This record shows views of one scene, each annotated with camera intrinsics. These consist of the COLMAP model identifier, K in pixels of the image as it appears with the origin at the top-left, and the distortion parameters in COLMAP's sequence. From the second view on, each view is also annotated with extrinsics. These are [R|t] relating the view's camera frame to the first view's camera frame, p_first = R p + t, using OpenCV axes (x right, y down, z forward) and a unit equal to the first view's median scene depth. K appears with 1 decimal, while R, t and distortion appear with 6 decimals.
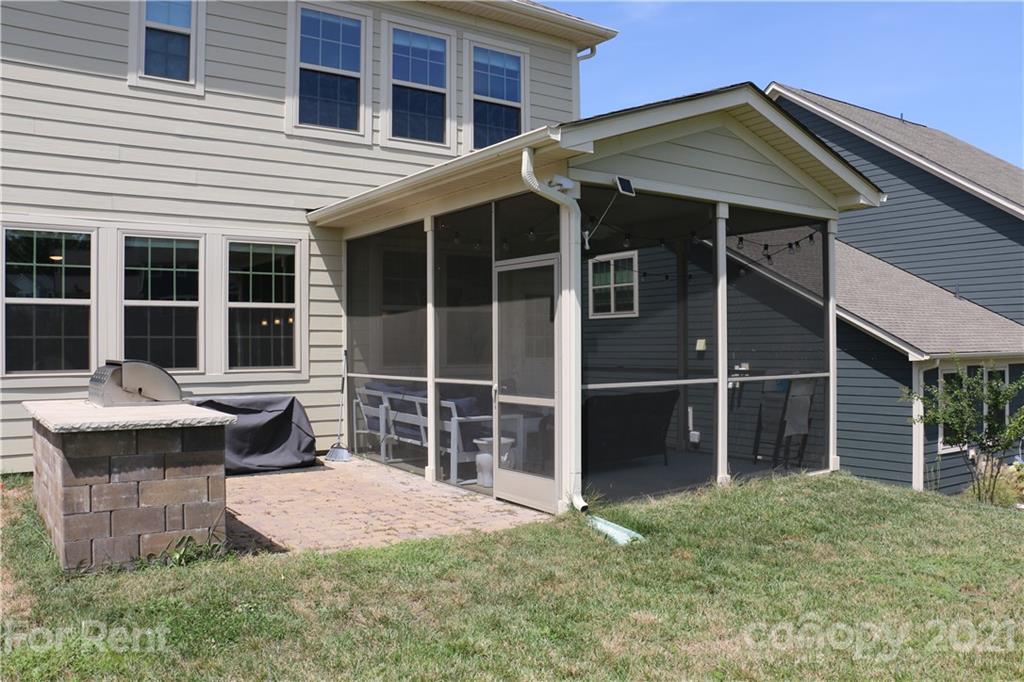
lens RADIAL K [[833.4, 0, 506.9], [0, 833.4, 342.7], [0, 0, 1]] dist [-0.203757, 0.205683]
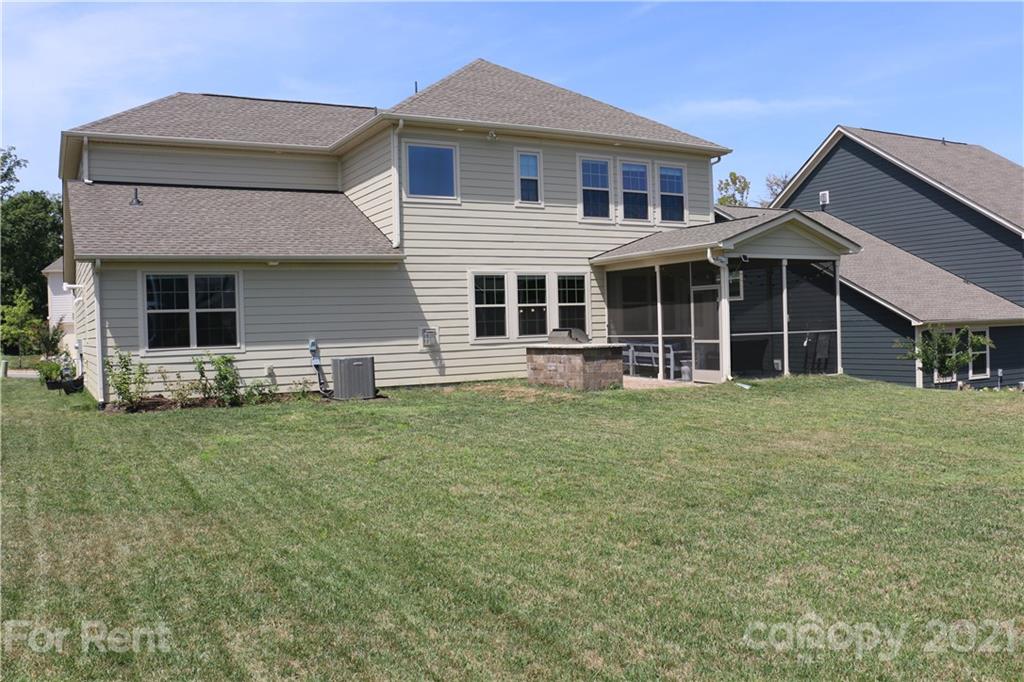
lens RADIAL K [[833.4, 0, 506.9], [0, 833.4, 342.7], [0, 0, 1]] dist [-0.203757, 0.205683]
pose [[0.993145, -0.020442, -0.115087, -0.239657], [0.023358, 0.999438, 0.024048, -0.001872], [0.114531, -0.026572, 0.993064, -1.281971]]
